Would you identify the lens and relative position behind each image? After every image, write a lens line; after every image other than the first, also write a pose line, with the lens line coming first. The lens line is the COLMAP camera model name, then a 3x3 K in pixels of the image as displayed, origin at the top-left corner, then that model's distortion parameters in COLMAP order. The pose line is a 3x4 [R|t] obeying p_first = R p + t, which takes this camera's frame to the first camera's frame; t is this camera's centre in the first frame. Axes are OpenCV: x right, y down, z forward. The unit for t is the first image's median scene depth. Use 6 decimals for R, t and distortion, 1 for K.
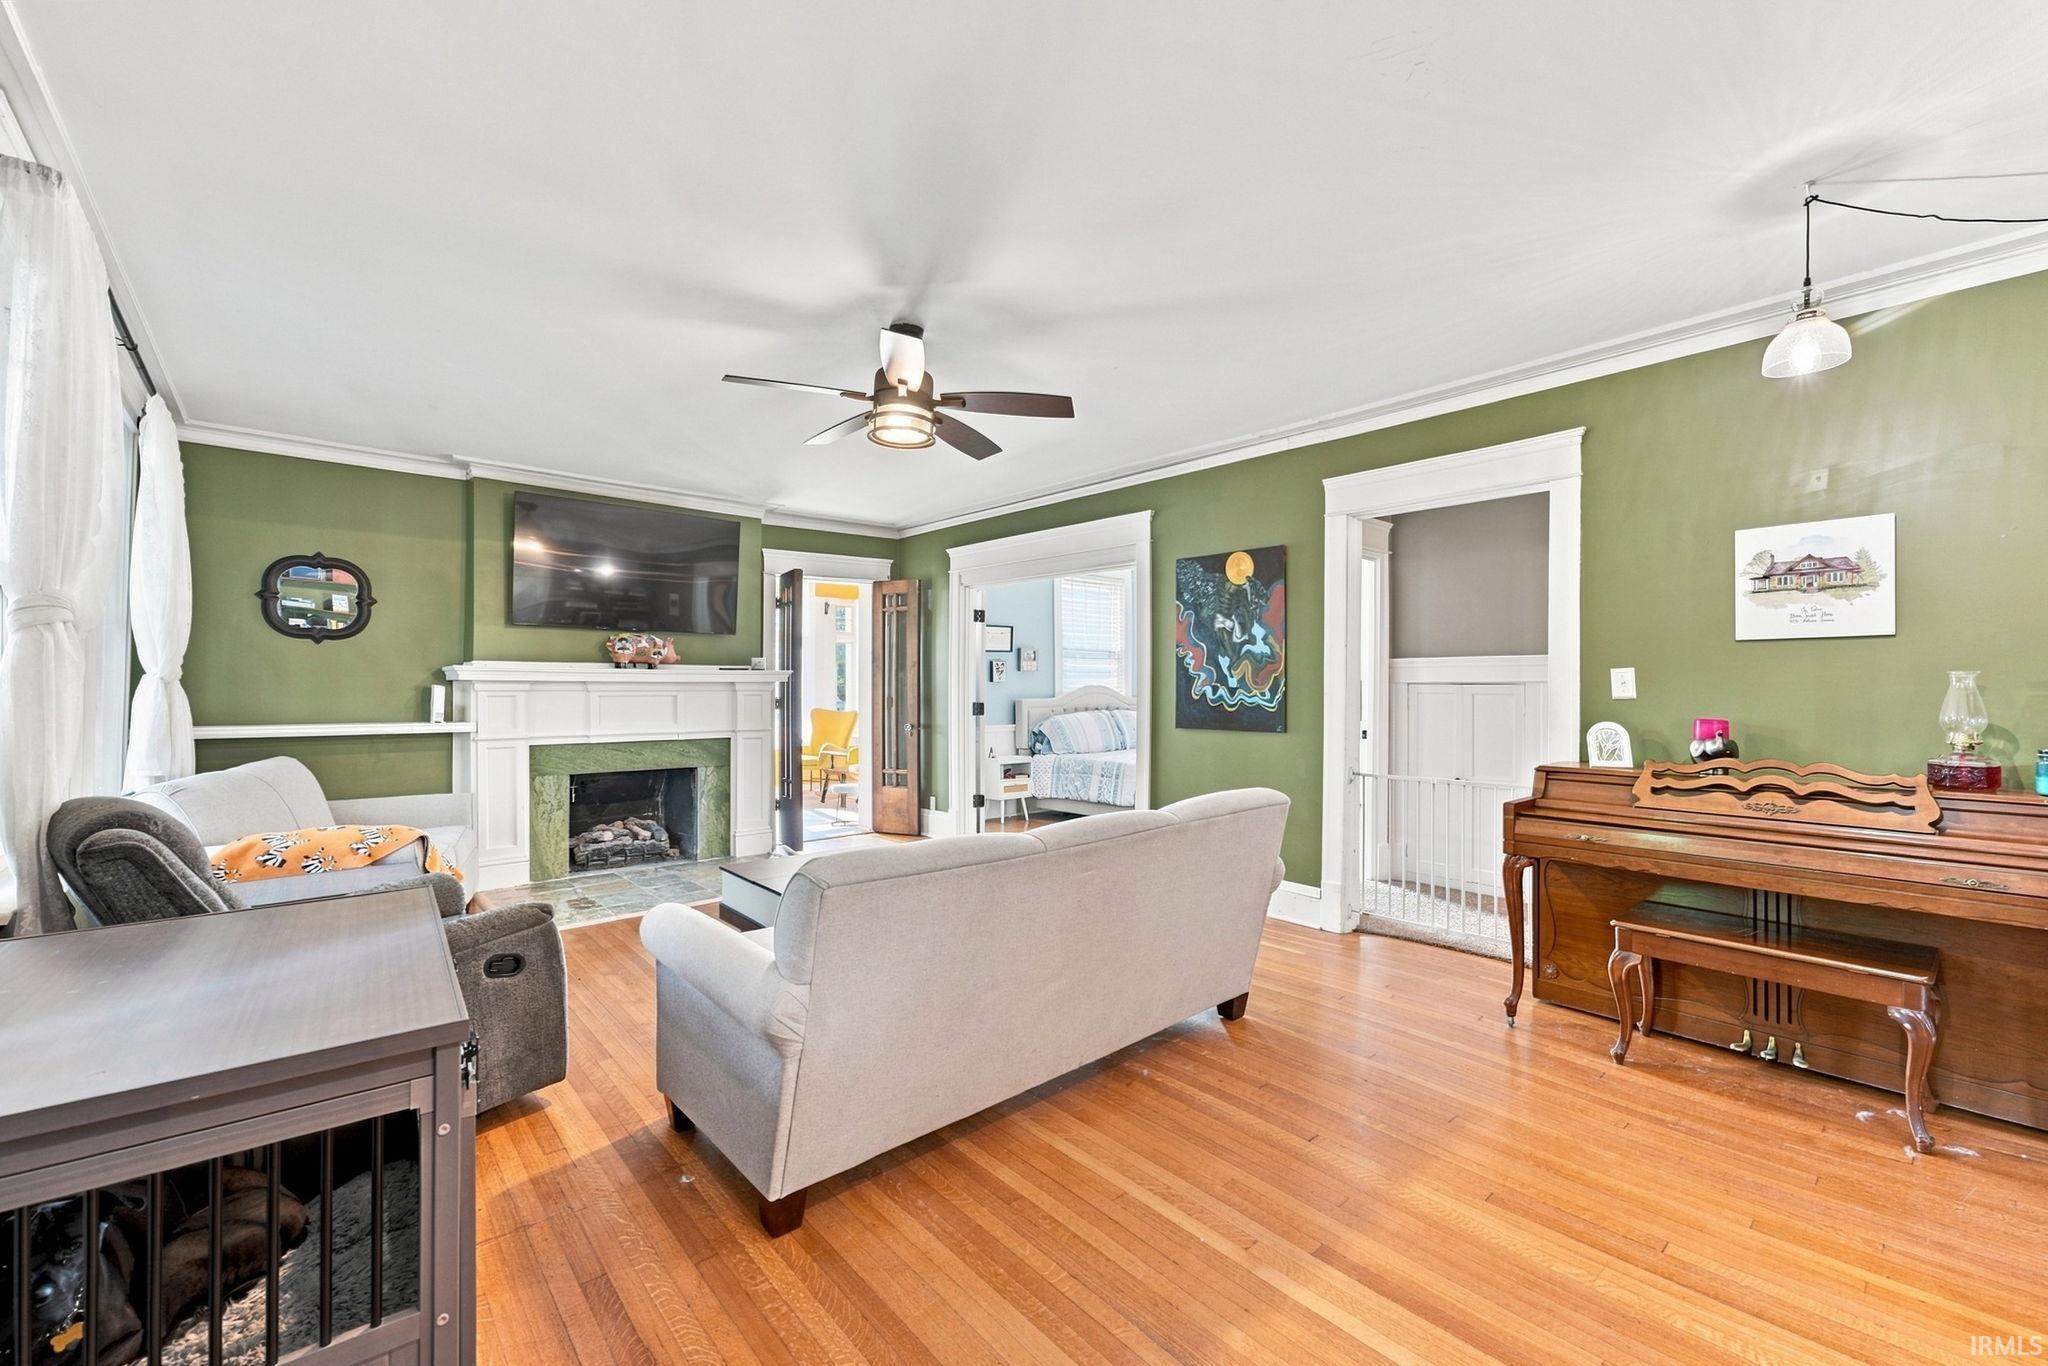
lens RADIAL K [[831.4, 0, 1035.4], [0, 831.4, 672.6], [0, 0, 1]] dist [-0.014365, 0.000147]
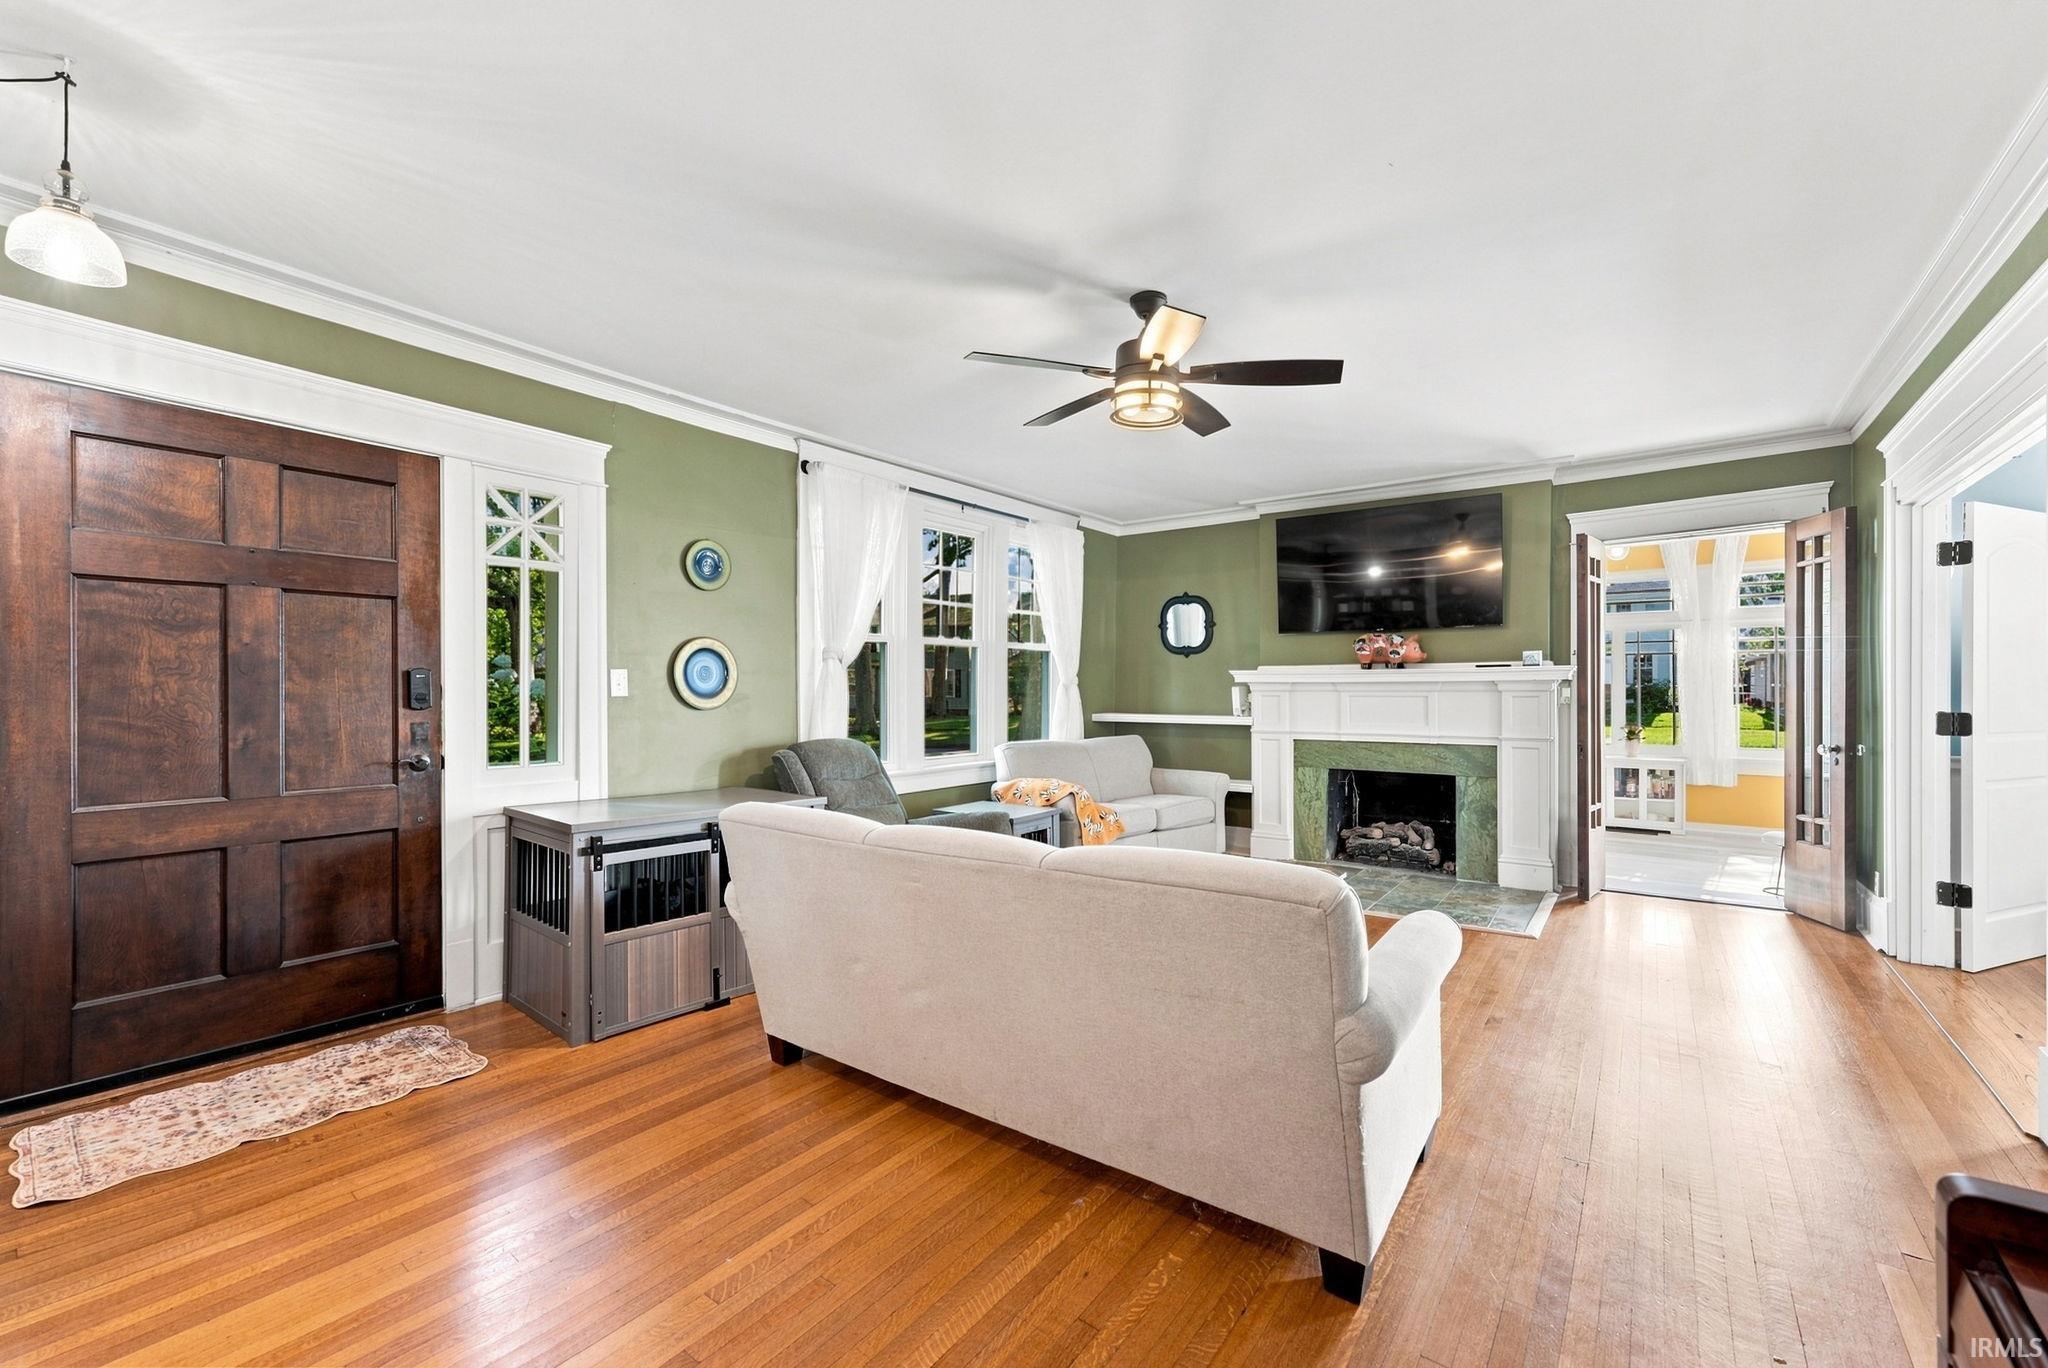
lens RADIAL K [[831.4, 0, 1035.4], [0, 831.4, 673.6], [0, 0, 1]] dist [-0.014365, 0.000147]
pose [[0.197349, -0.020261, -0.980124, 0.410194], [0.017693, 0.999697, -0.017103, 0.010301], [0.980174, -0.013966, 0.197648, 0.391979]]
